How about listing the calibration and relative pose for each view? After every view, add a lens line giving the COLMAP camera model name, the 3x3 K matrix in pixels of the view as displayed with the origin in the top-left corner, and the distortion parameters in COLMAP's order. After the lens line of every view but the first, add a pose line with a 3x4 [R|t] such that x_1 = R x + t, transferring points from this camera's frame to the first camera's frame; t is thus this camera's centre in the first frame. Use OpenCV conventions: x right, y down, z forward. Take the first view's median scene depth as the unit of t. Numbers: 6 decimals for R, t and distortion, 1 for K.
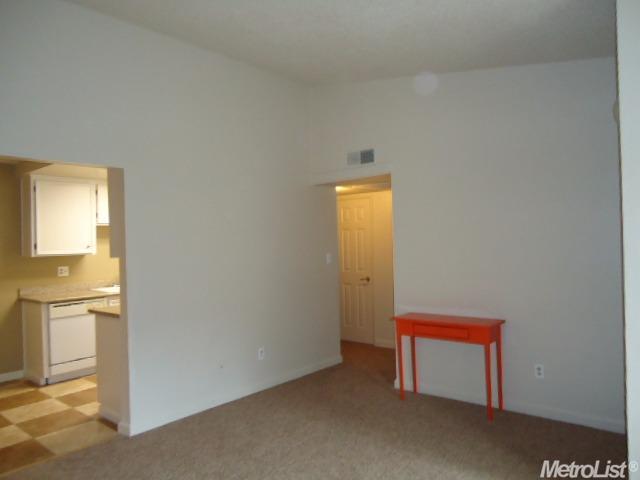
lens RADIAL K [[465.4, 0, 319.0], [0, 465.4, 237.7], [0, 0, 1]] dist [0.006820, 0.001765]
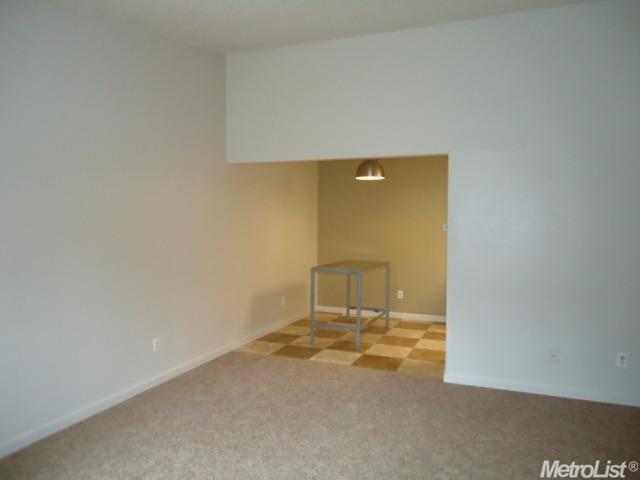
lens RADIAL K [[465.4, 0, 320.2], [0, 465.4, 238.8], [0, 0, 1]] dist [0.006820, 0.001765]
pose [[0.312575, 0.059214, -0.948046, 0.418774], [-0.004987, 0.998144, 0.060699, -0.002798], [0.949880, -0.014245, 0.312290, 0.243292]]
